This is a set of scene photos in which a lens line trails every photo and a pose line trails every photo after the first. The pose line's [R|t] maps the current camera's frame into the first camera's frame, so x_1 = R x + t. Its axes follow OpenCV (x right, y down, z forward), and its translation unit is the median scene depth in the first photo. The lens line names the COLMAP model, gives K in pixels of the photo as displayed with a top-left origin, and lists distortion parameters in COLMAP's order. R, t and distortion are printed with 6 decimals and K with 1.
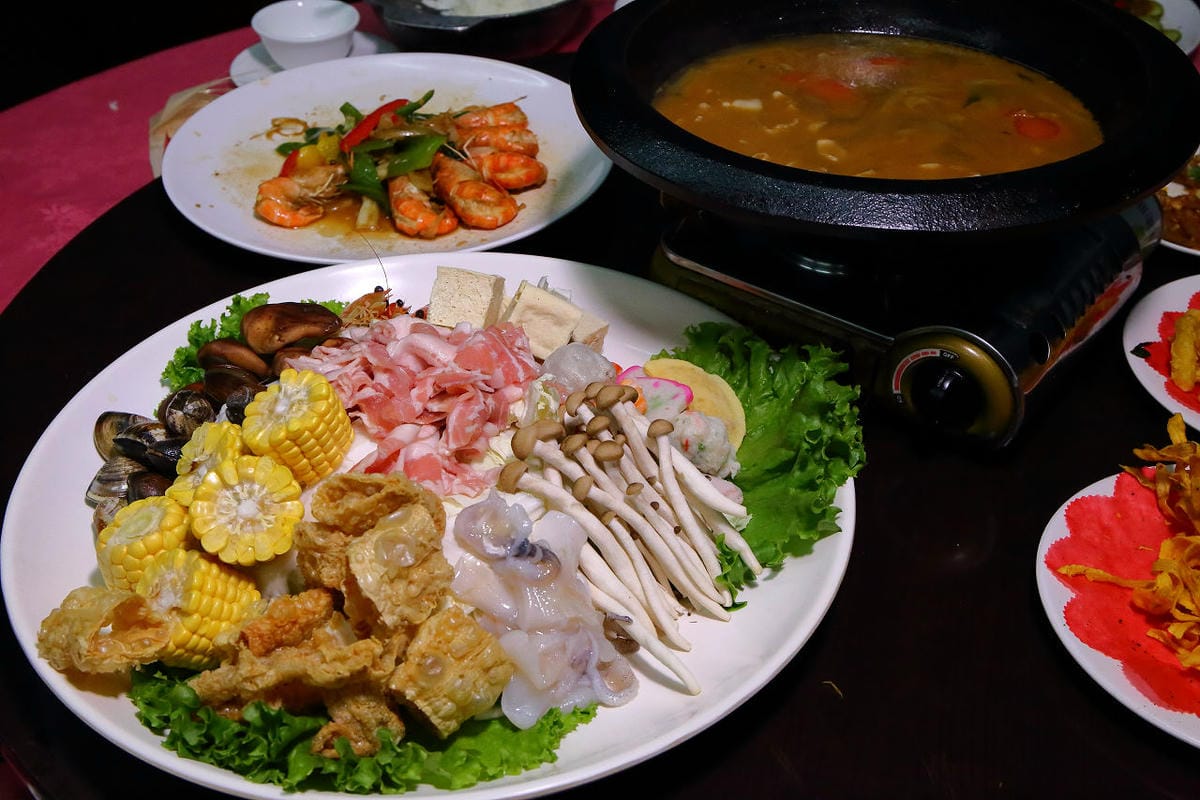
lens RADIAL K [[1537.9, 0, 600.6], [0, 1537.9, 400.0], [0, 0, 1]] dist [0.036158, 0.000000]
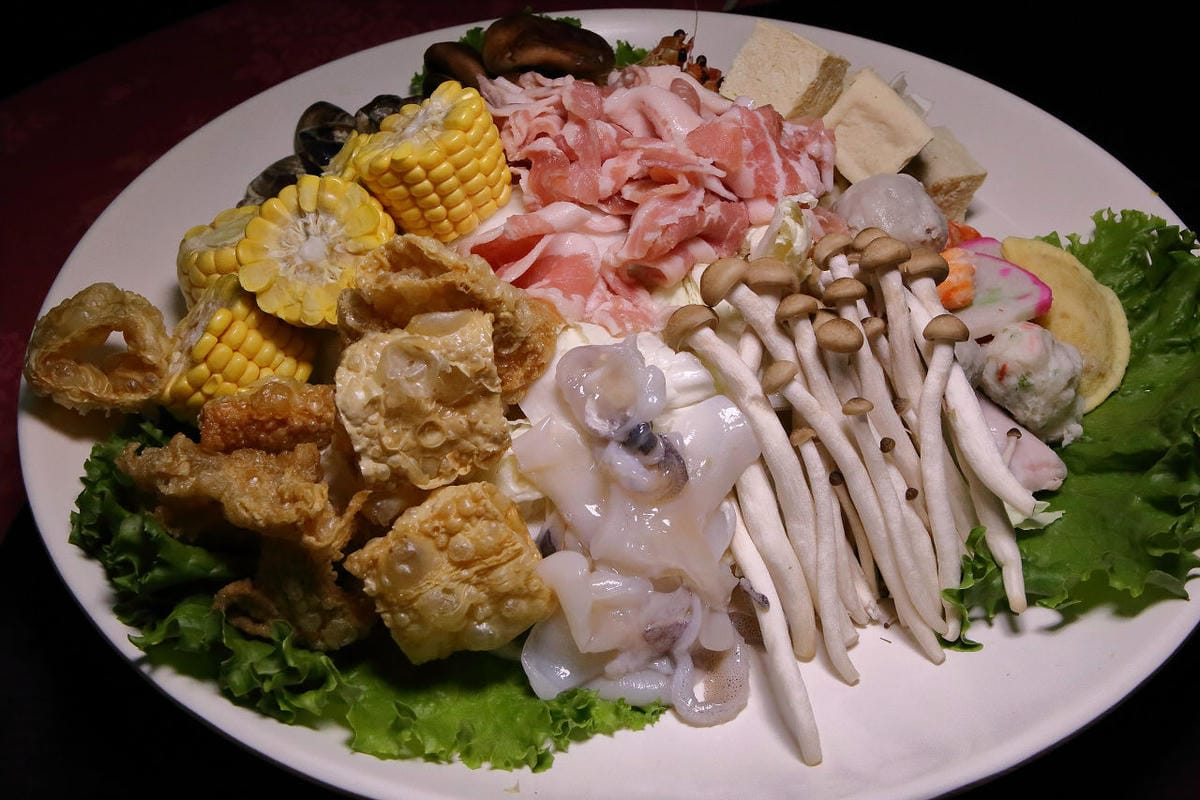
lens RADIAL K [[1283.3, 0, 598.6], [0, 1283.3, 400.1], [0, 0, 1]] dist [-0.037246, 0.000000]
pose [[0.867891, 0.334856, -0.366929, 0.117061], [-0.288447, 0.941076, 0.176560, -0.005406], [0.404431, -0.047396, 0.913340, 0.485885]]
